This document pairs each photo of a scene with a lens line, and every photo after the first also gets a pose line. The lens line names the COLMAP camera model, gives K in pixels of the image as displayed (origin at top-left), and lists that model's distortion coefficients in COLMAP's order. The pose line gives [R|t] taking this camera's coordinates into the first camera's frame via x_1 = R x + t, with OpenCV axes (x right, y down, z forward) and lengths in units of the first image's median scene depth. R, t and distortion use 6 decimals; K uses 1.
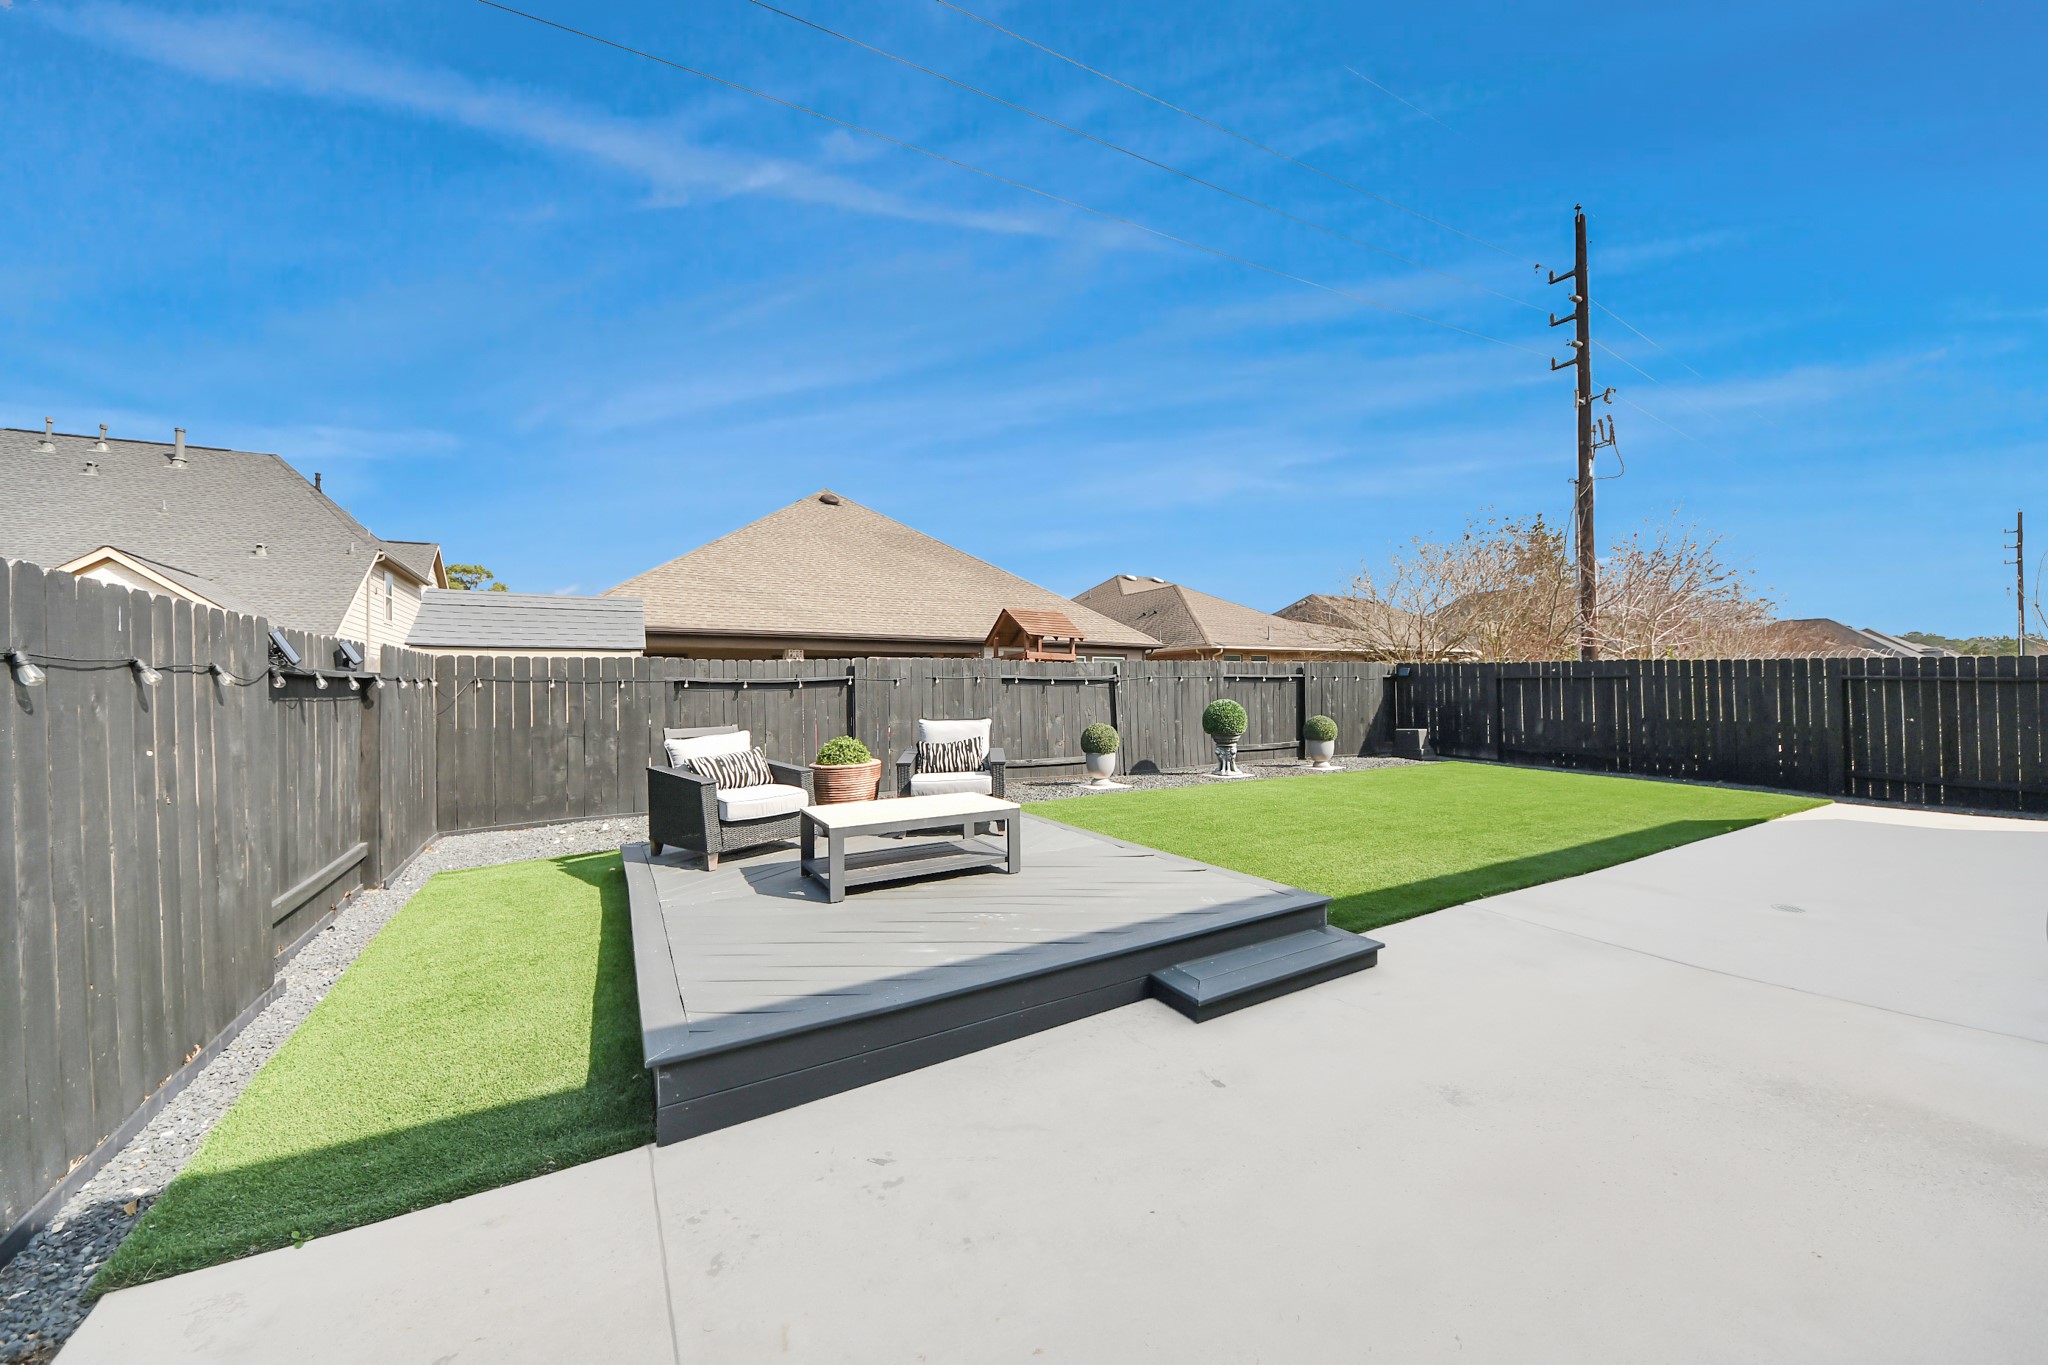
lens RADIAL K [[731.2, 0, 1035.4], [0, 731.2, 687.8], [0, 0, 1]] dist [0.010949, -0.011948]
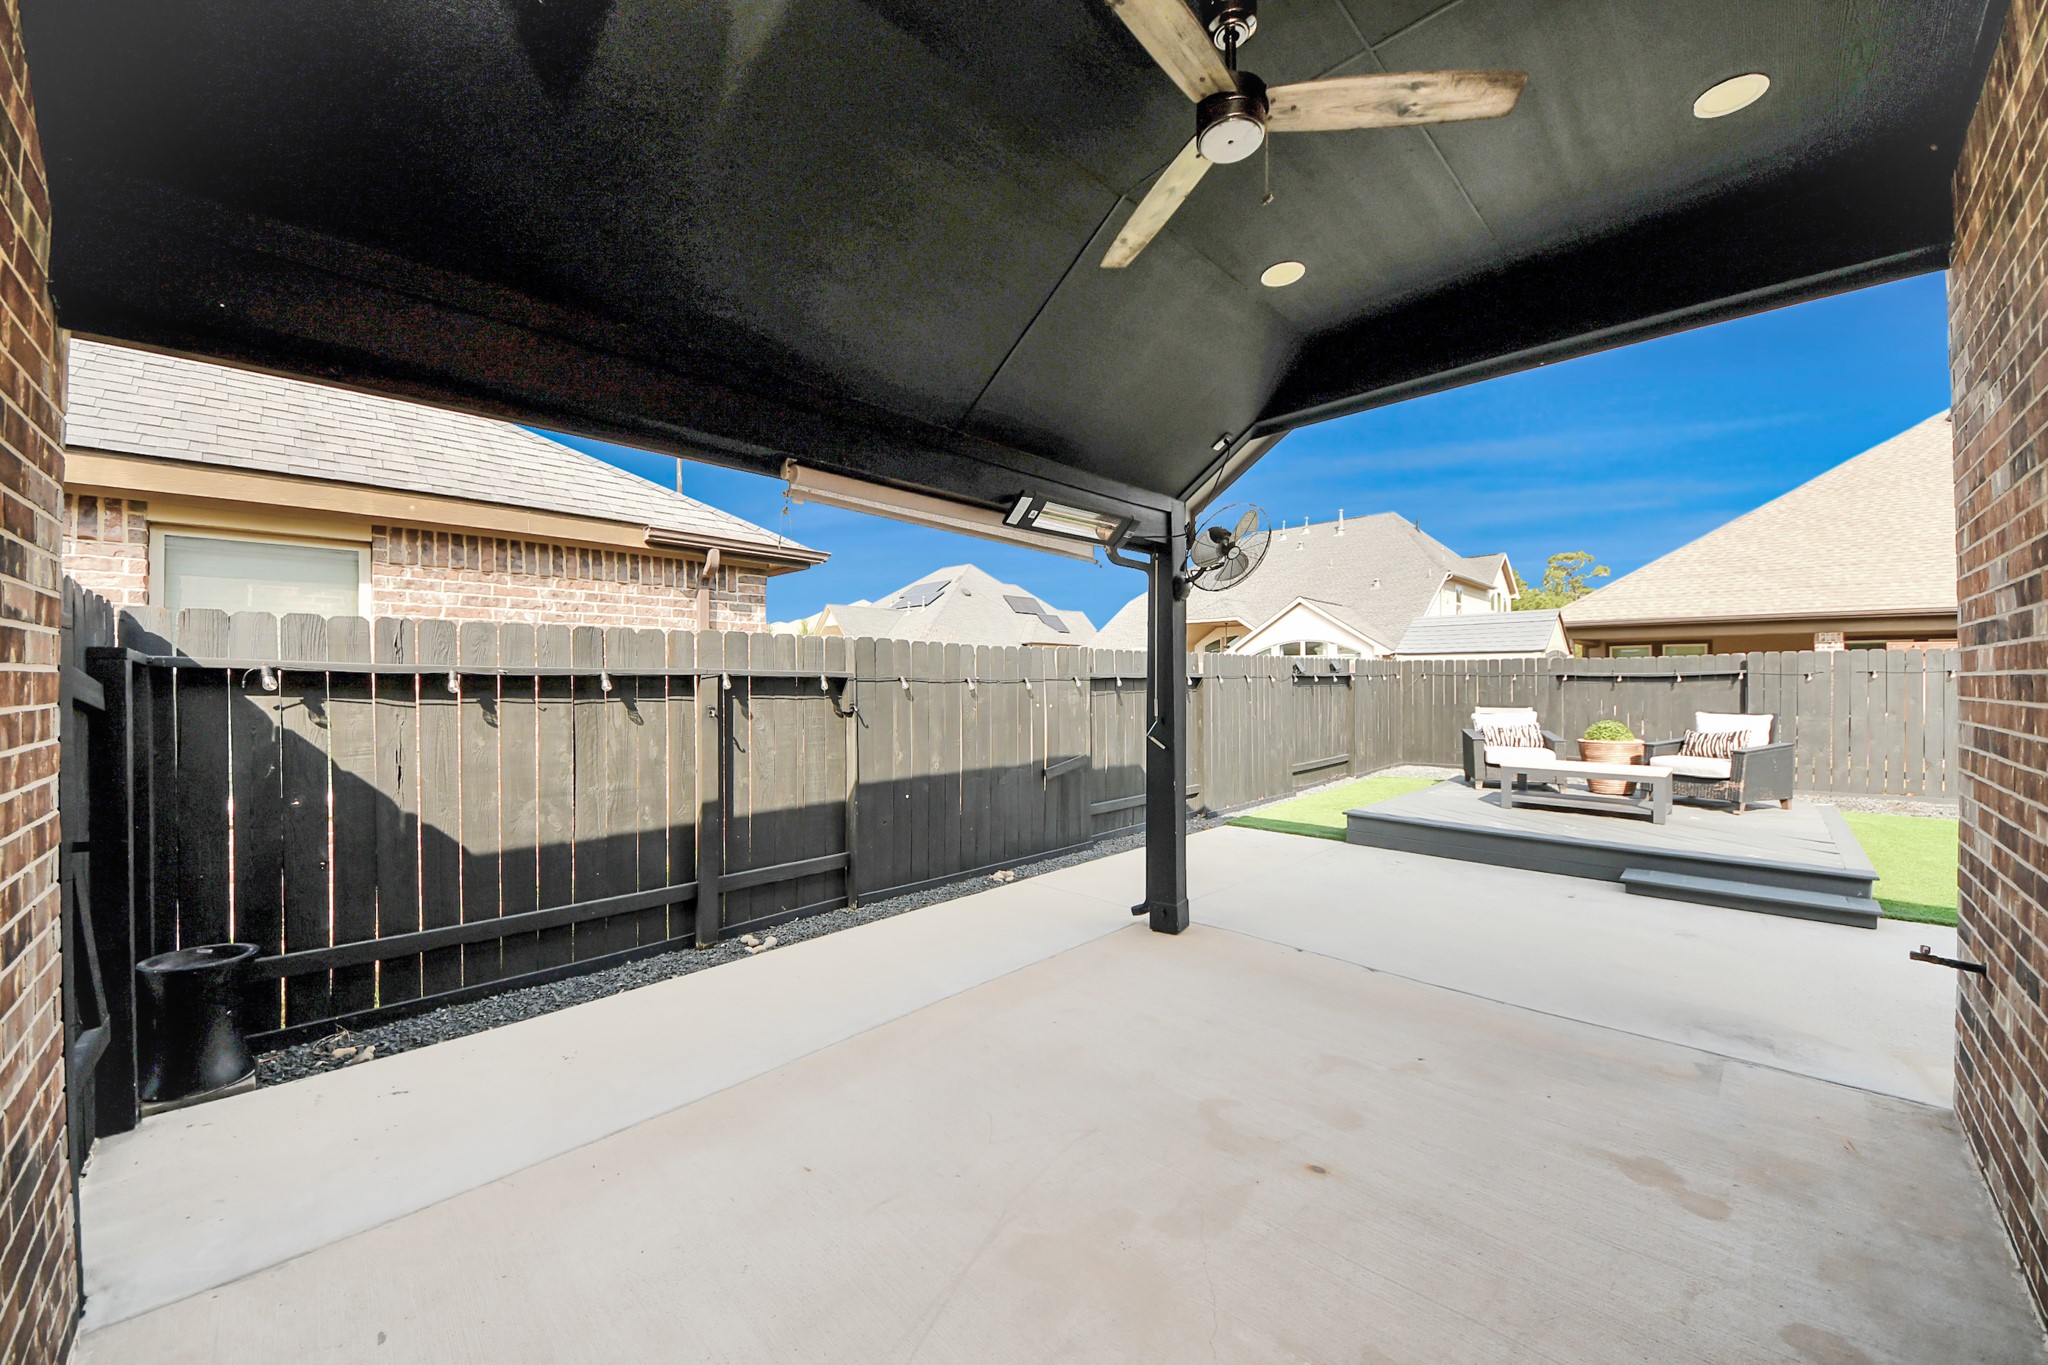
lens RADIAL K [[780.8, 0, 1028.7], [0, 780.8, 692.9], [0, 0, 1]] dist [-0.006563, -0.000441]
pose [[0.279507, 0.030678, -0.959653, 0.571675], [-0.001841, 0.999505, 0.031416, -0.018933], [0.960142, -0.007014, 0.279425, -0.291961]]
